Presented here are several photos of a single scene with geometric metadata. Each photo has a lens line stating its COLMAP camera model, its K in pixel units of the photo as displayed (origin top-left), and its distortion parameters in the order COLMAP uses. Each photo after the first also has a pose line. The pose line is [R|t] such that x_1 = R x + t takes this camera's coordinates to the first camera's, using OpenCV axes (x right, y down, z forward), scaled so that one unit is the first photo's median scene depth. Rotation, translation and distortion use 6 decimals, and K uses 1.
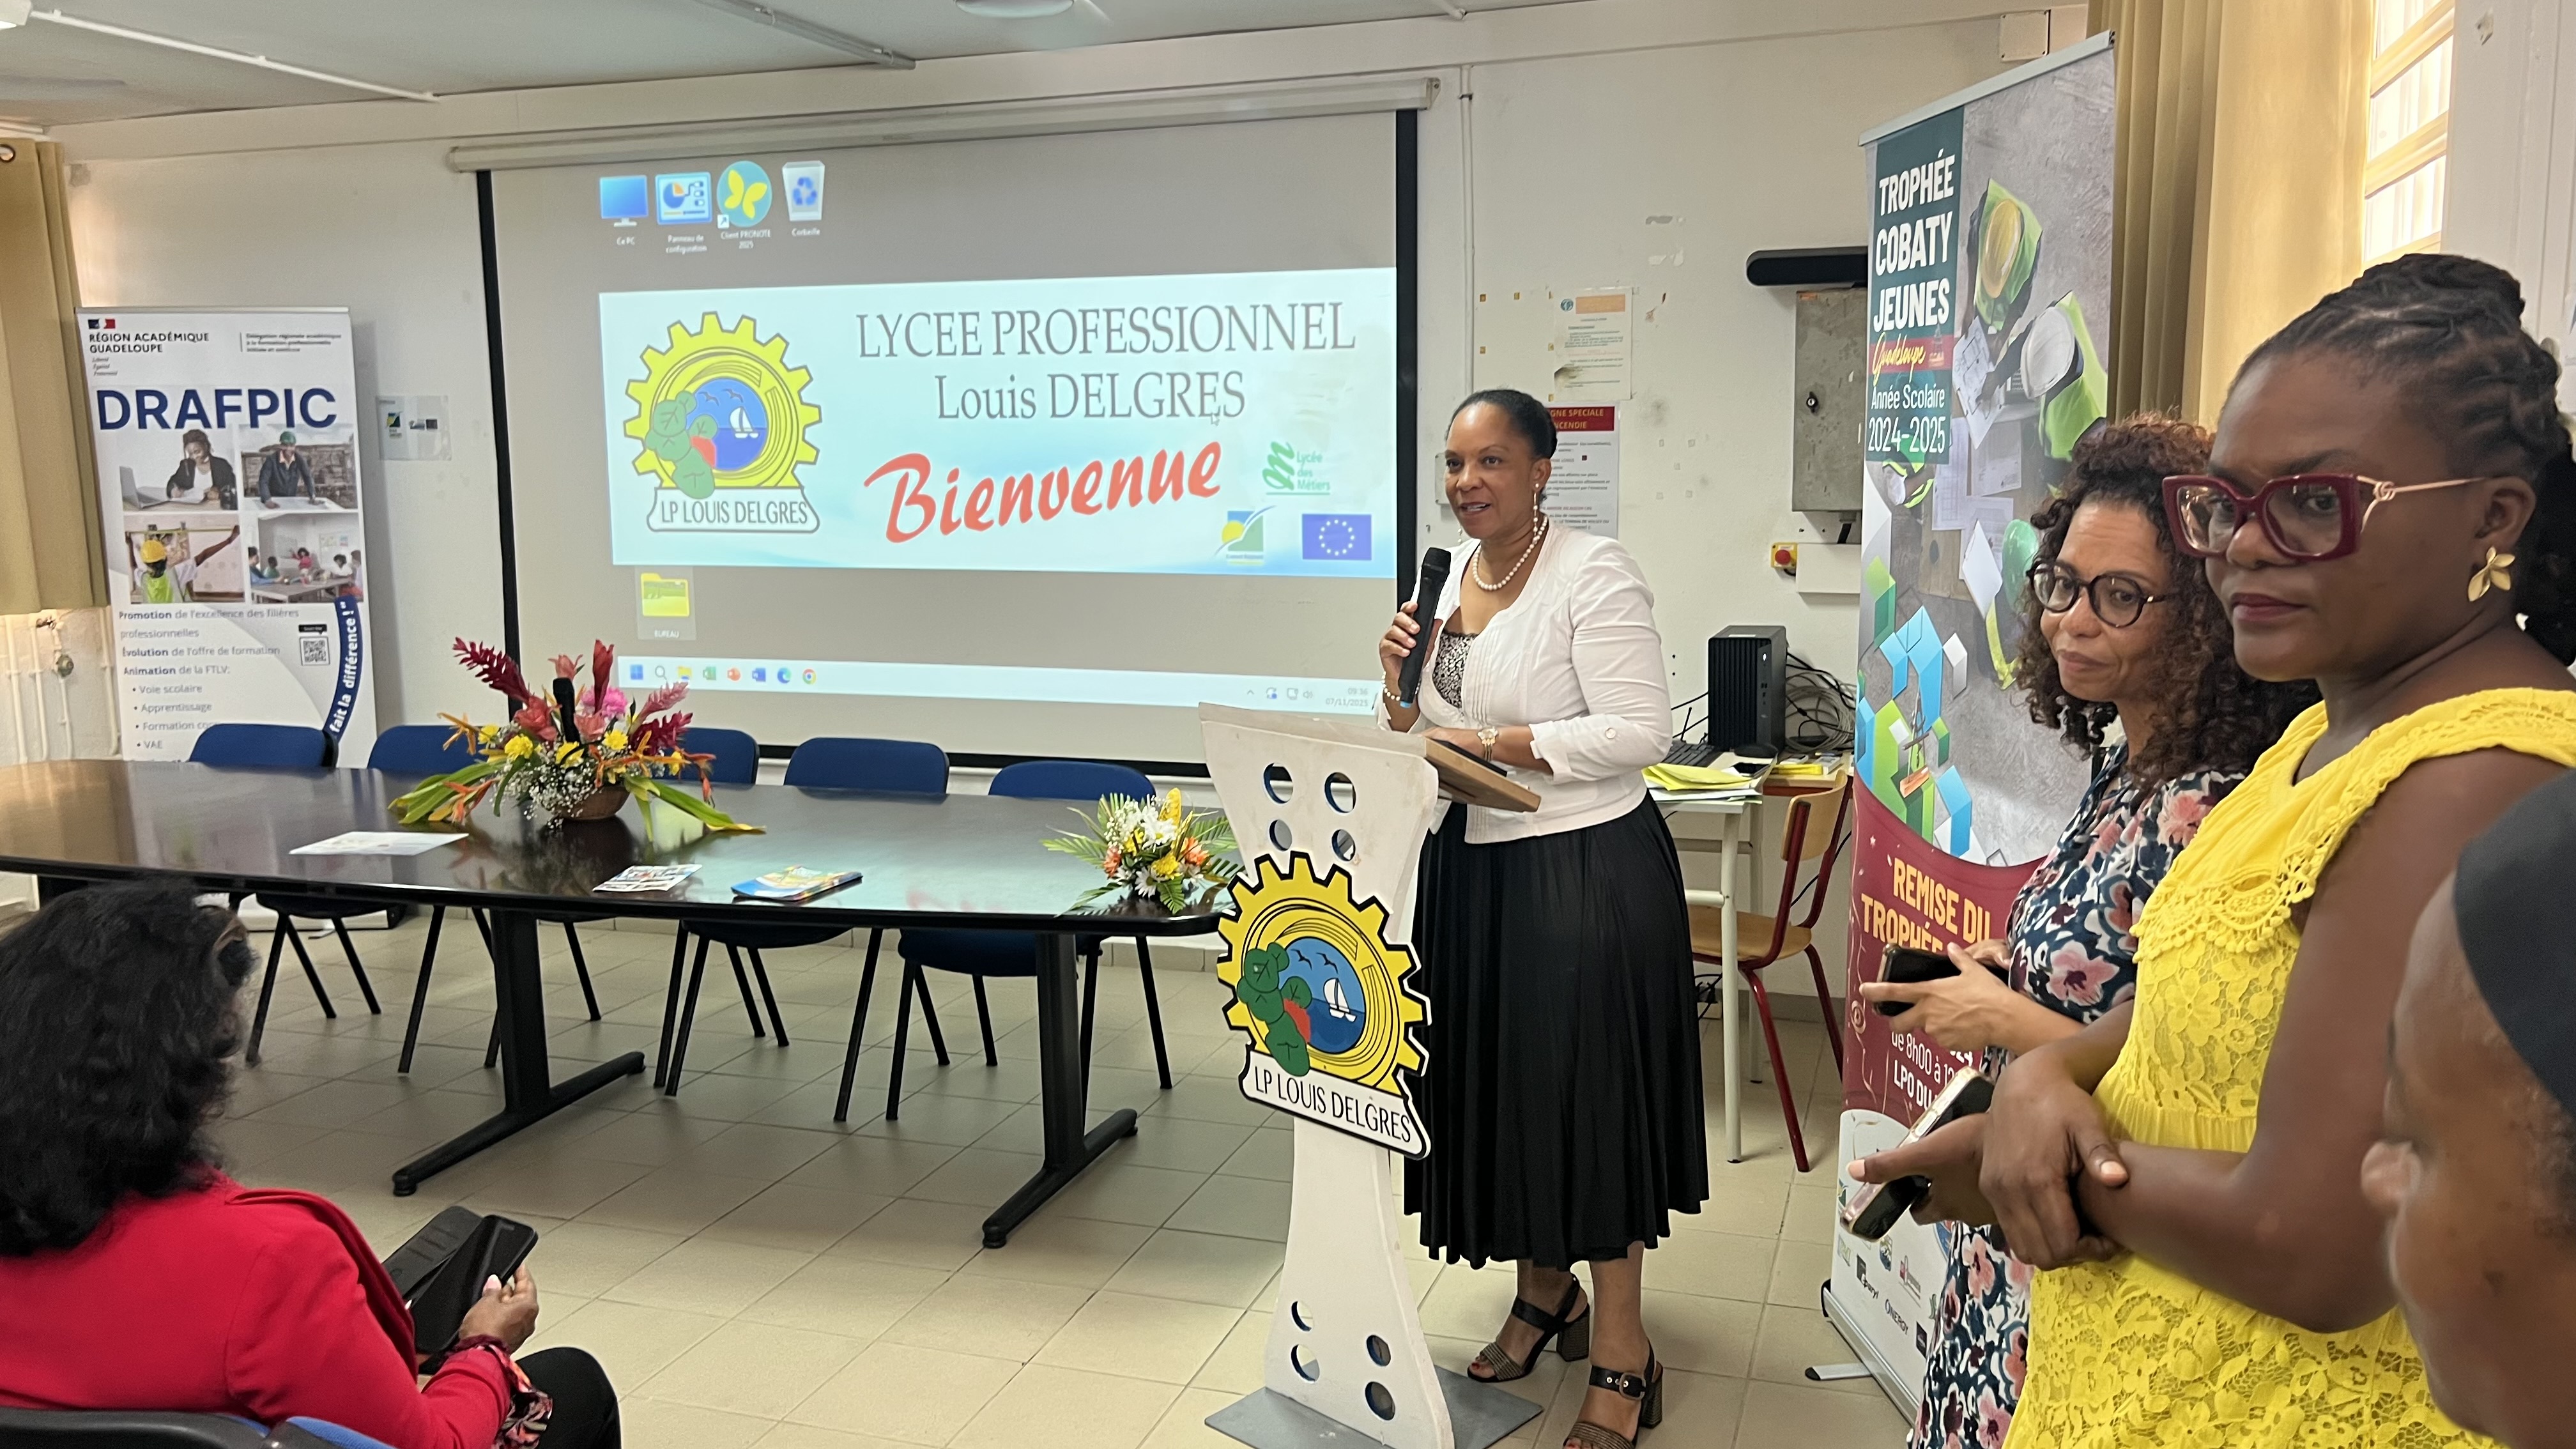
lens RADIAL K [[1939.9, 0, 1299.4], [0, 1939.9, 752.2], [0, 0, 1]] dist [0.043729, -0.072437]
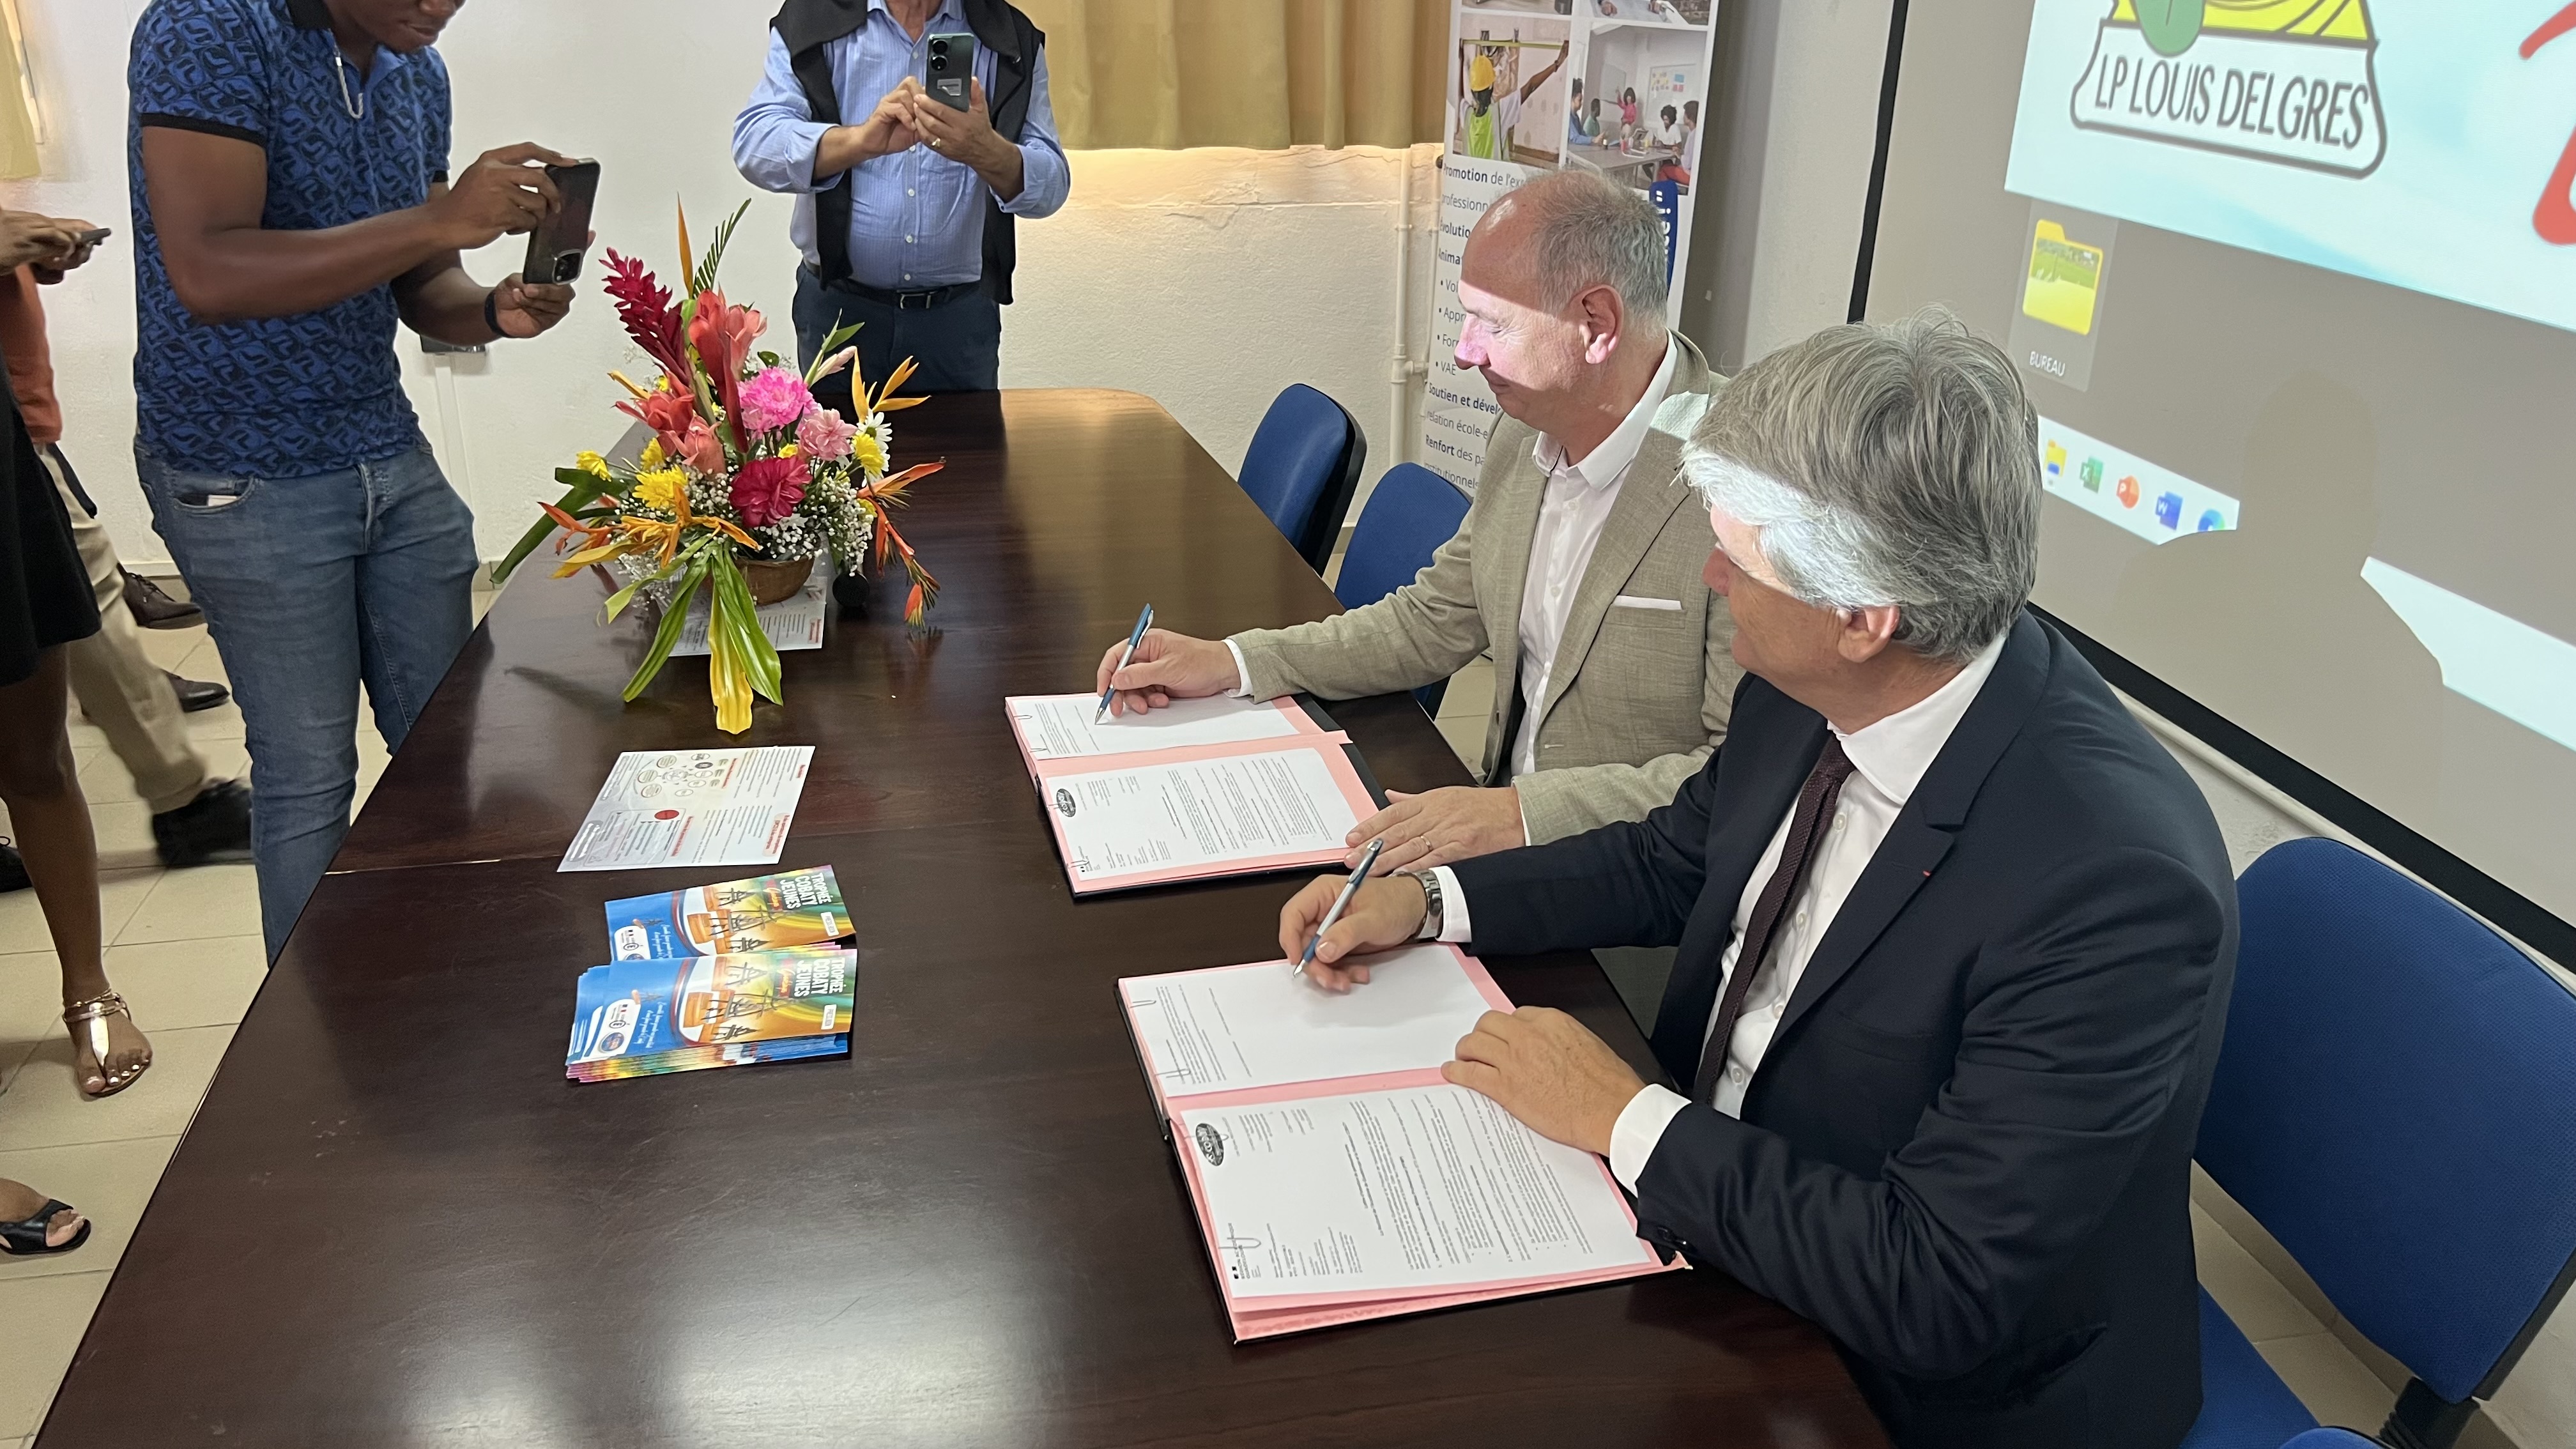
lens RADIAL K [[1939.9, 0, 1298.2], [0, 1939.9, 714.8], [0, 0, 1]] dist [0.043729, -0.072437]
pose [[0.467284, 0.351802, -0.811099, -0.013061], [-0.142710, 0.935404, 0.323501, -0.104026], [0.872513, -0.035415, 0.487305, 0.620158]]
